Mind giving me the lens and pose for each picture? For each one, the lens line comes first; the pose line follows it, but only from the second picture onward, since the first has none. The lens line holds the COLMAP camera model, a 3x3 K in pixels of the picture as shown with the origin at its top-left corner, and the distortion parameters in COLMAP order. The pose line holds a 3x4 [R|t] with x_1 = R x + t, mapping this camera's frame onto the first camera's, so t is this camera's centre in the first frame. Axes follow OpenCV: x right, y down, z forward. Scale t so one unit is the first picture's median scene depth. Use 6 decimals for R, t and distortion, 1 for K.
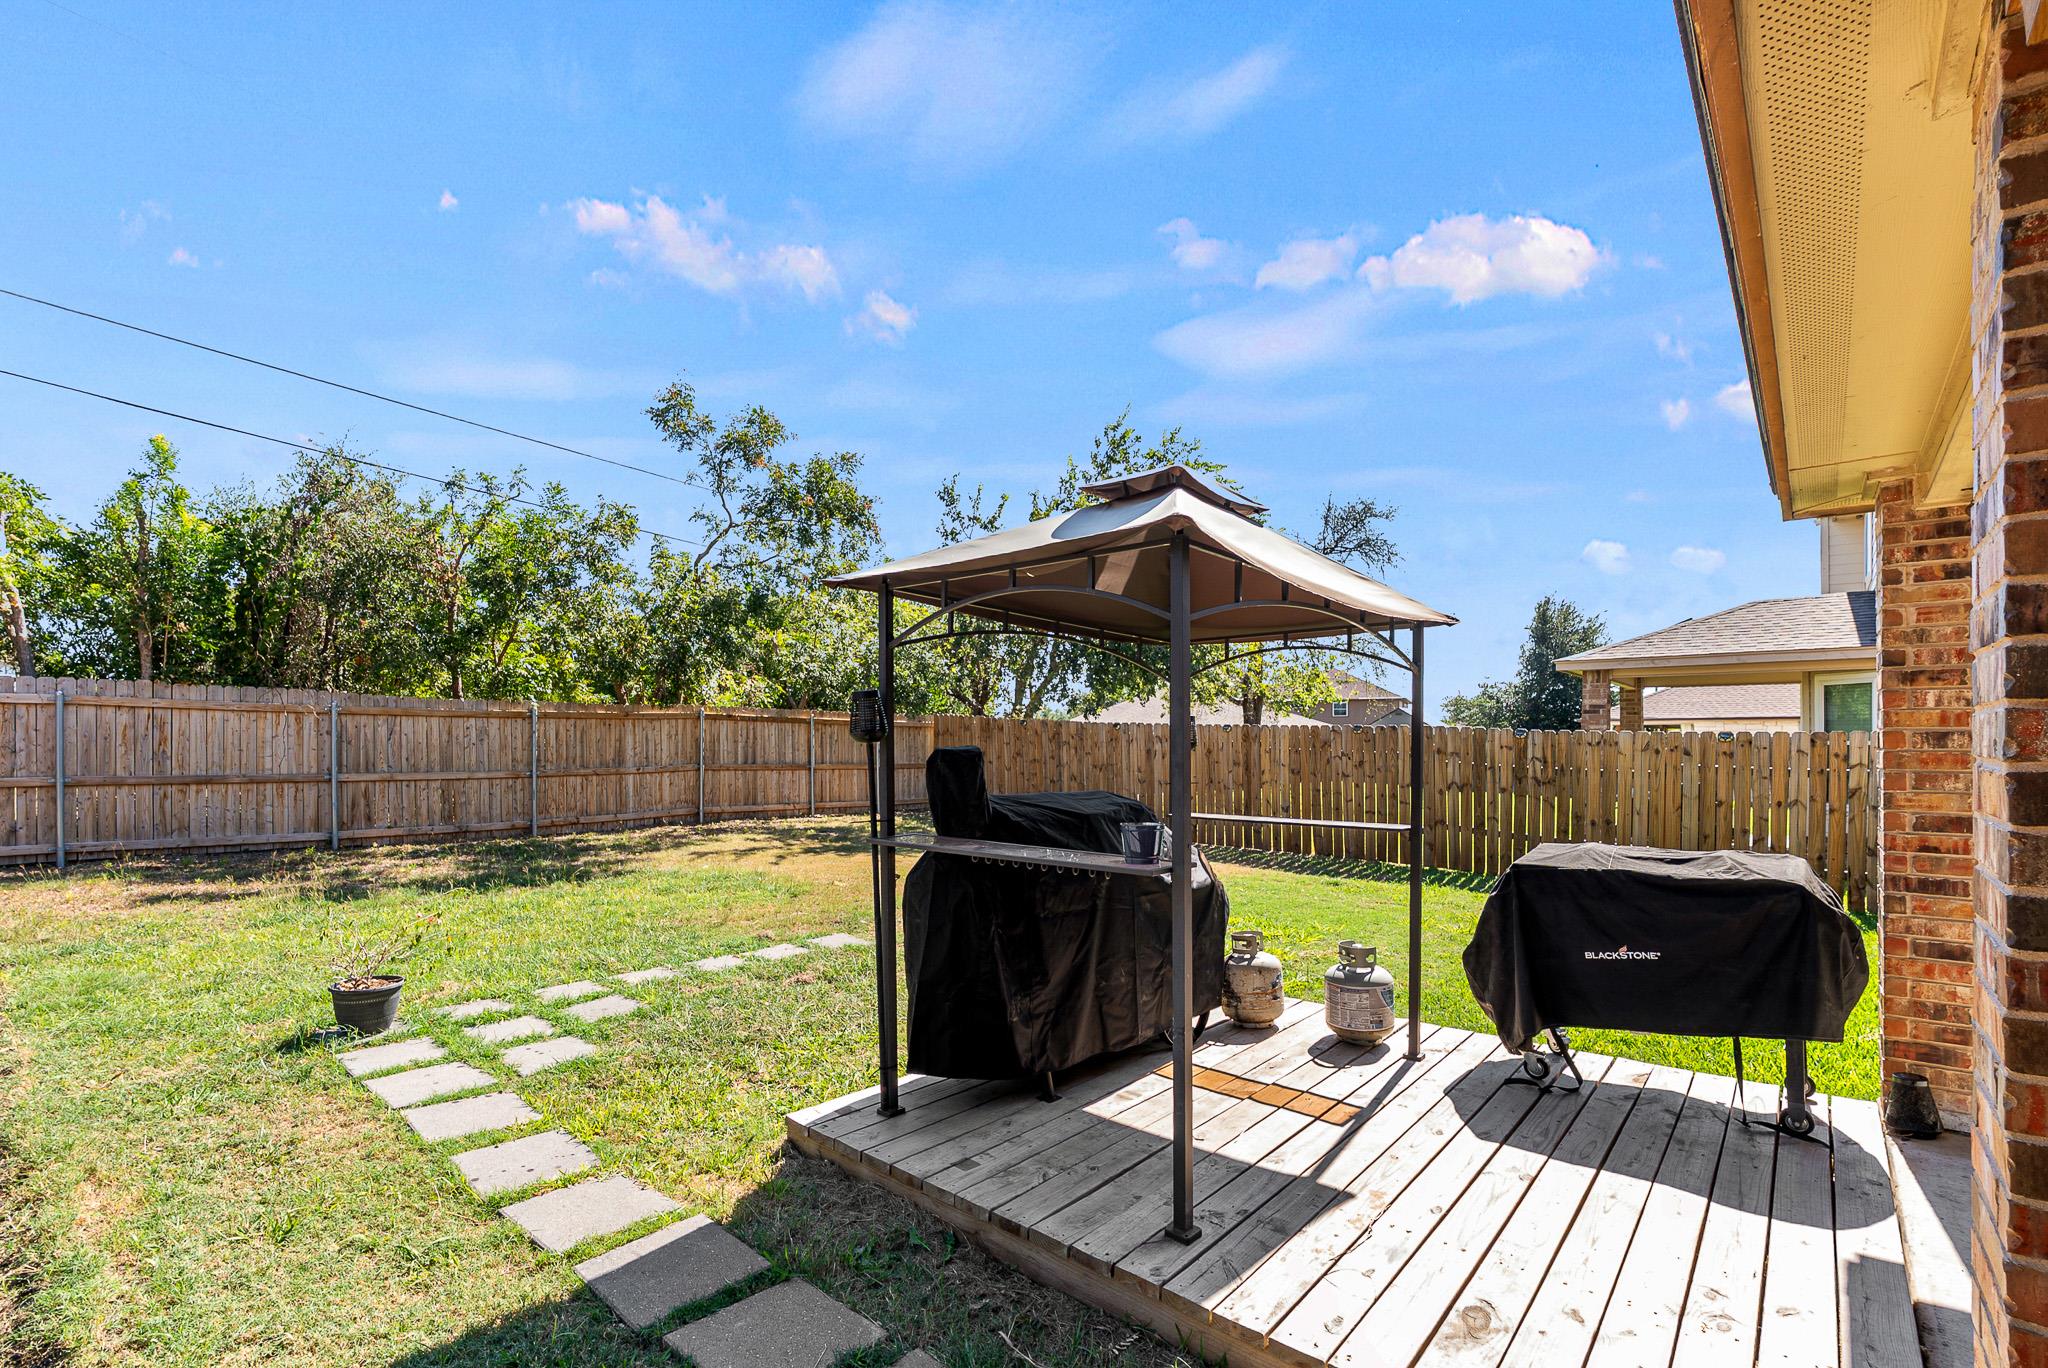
lens RADIAL K [[926.5, 0, 1043.0], [0, 926.5, 759.4], [0, 0, 1]] dist [-0.004008, -0.000072]
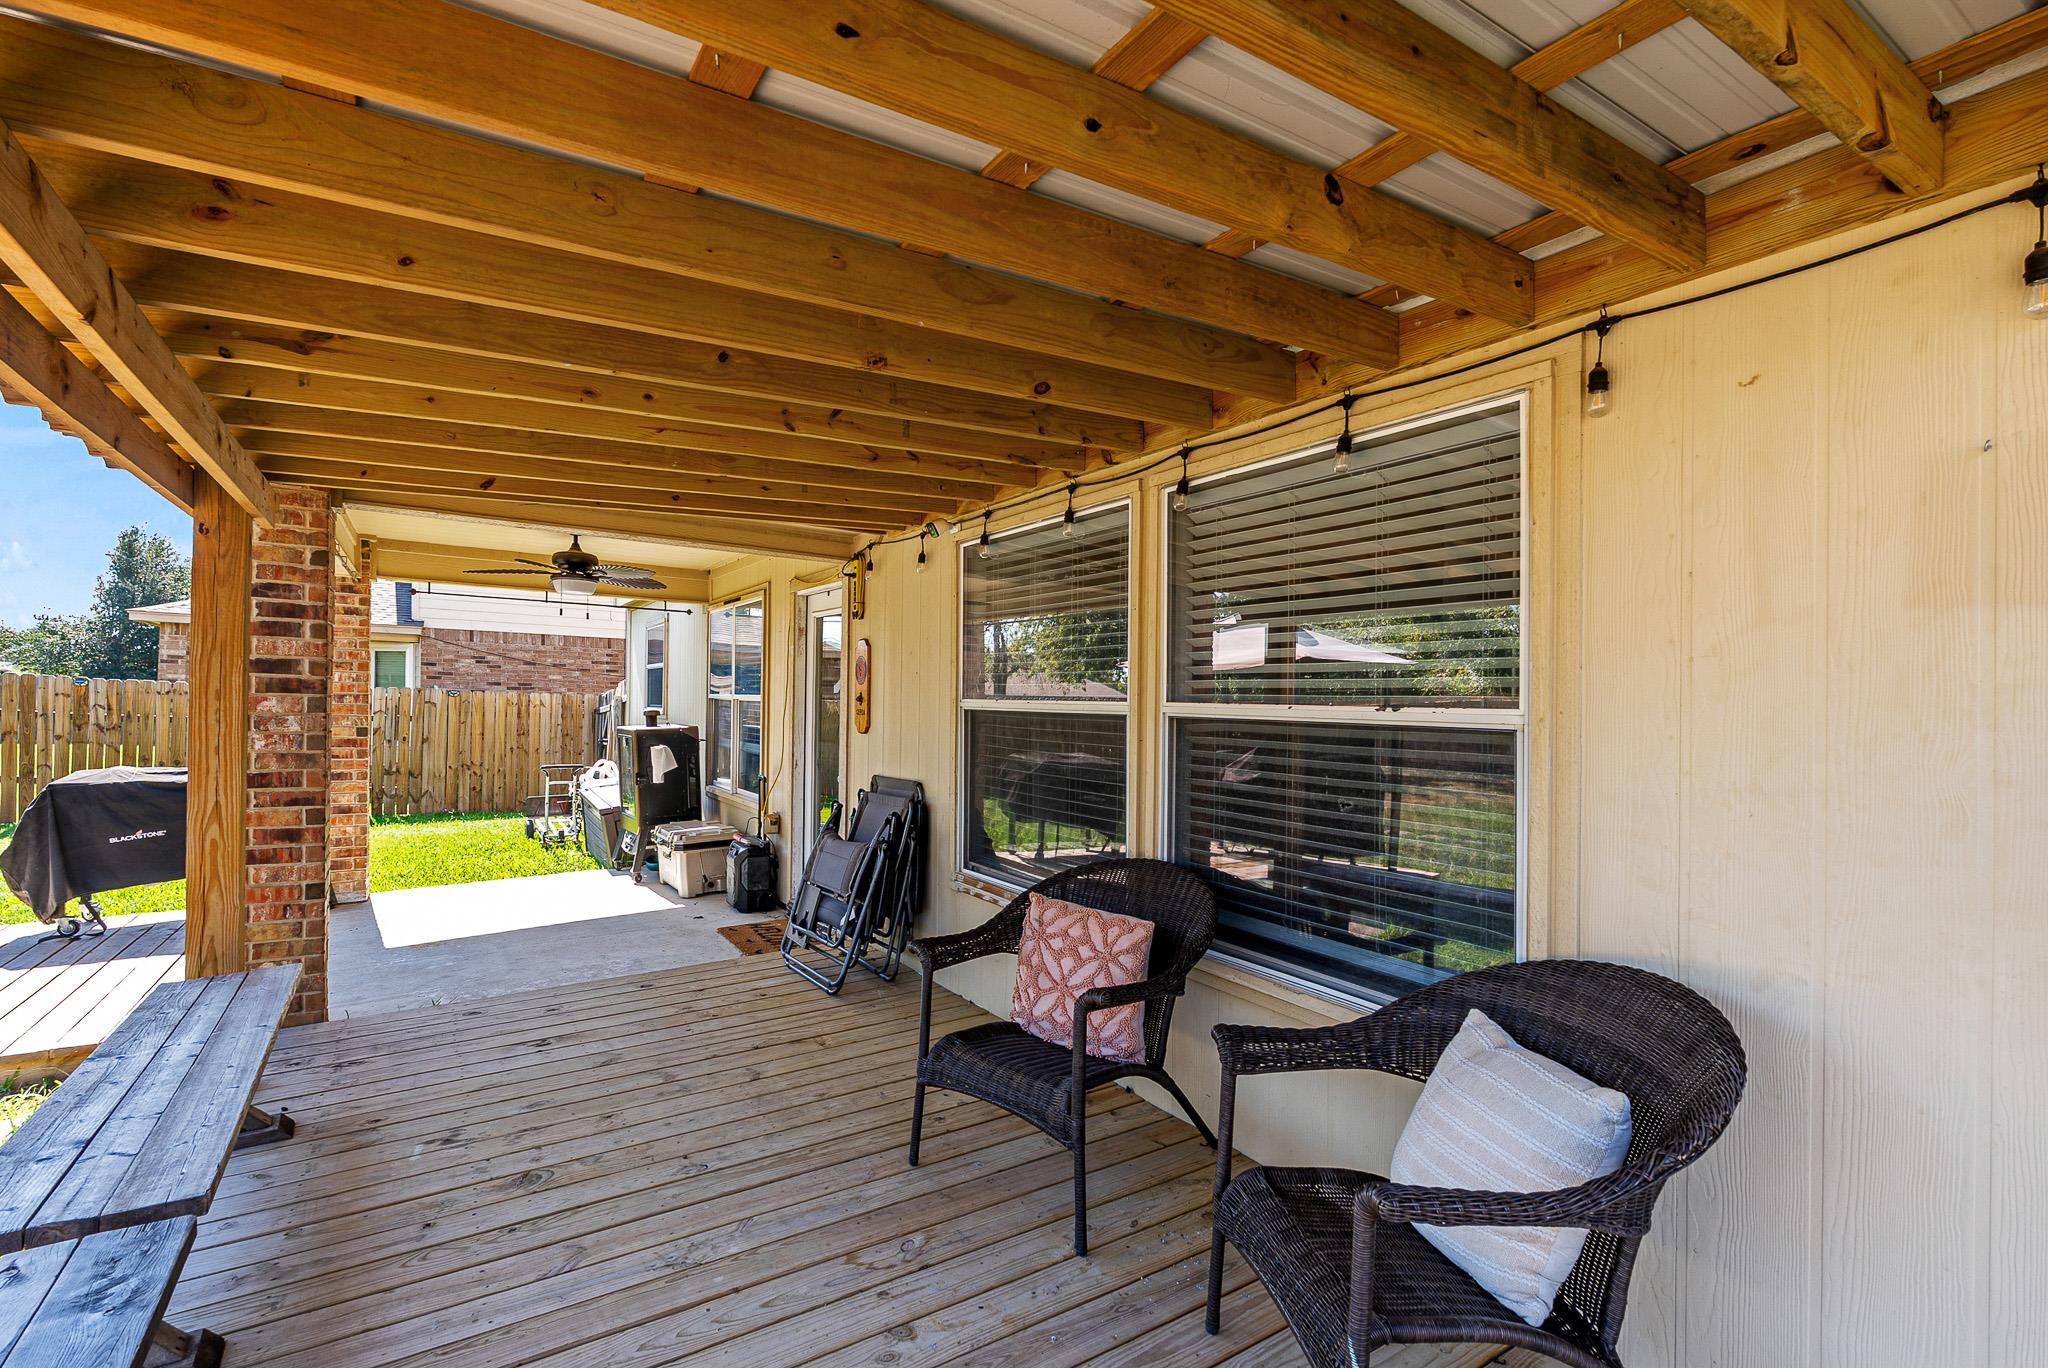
lens RADIAL K [[926.5, 0, 1023.1], [0, 926.5, 698.5], [0, 0, 1]] dist [-0.004008, -0.000072]
pose [[0.306979, 0.010012, 0.951664, -0.138989], [-0.003489, 0.999950, -0.009395, -0.003052], [-0.951710, -0.000437, 0.306998, -0.313926]]
